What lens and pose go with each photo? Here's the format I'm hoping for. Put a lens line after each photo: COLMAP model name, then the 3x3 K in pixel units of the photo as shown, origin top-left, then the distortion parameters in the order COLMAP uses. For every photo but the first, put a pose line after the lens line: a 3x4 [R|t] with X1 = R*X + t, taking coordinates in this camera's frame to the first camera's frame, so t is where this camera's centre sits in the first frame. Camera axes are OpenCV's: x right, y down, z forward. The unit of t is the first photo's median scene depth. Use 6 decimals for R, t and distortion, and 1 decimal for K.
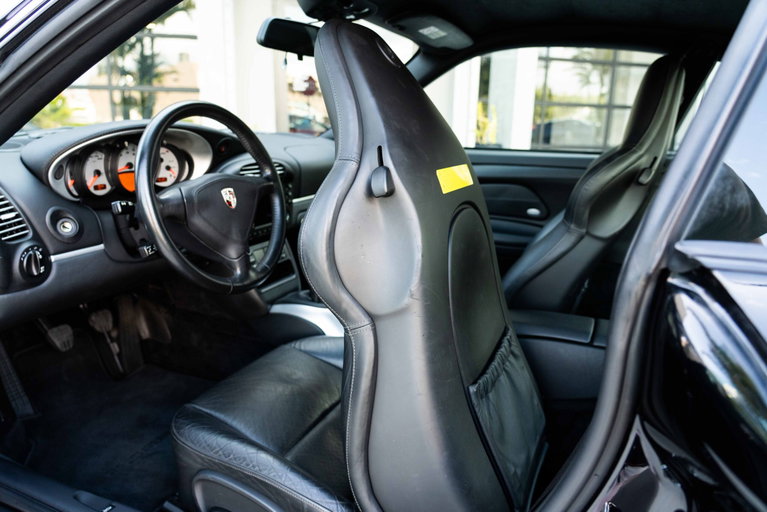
lens RADIAL K [[509.3, 0, 382.8], [0, 509.3, 252.0], [0, 0, 1]] dist [-0.020901, 0.004715]
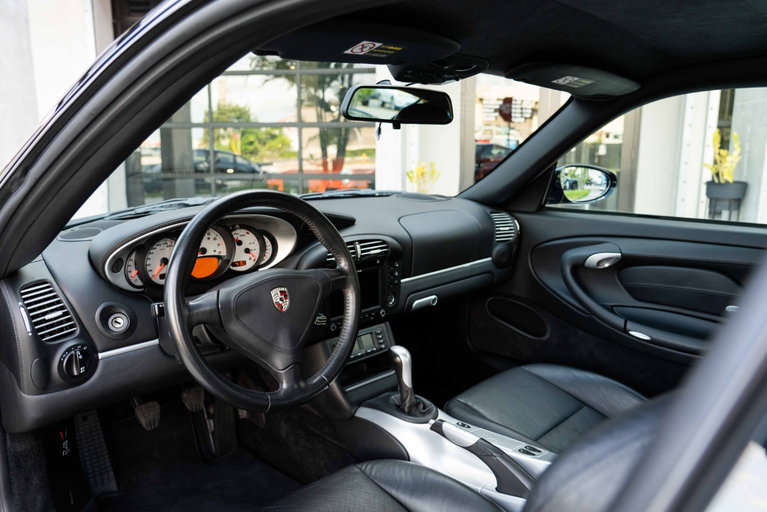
lens RADIAL K [[572.6, 0, 382.2], [0, 572.6, 253.6], [0, 0, 1]] dist [-0.007652, 0.013899]
pose [[0.934223, 0.043369, -0.354043, 0.179421], [-0.067723, 0.996093, -0.056685, -0.121906], [0.350201, 0.076933, 0.933510, 0.118844]]
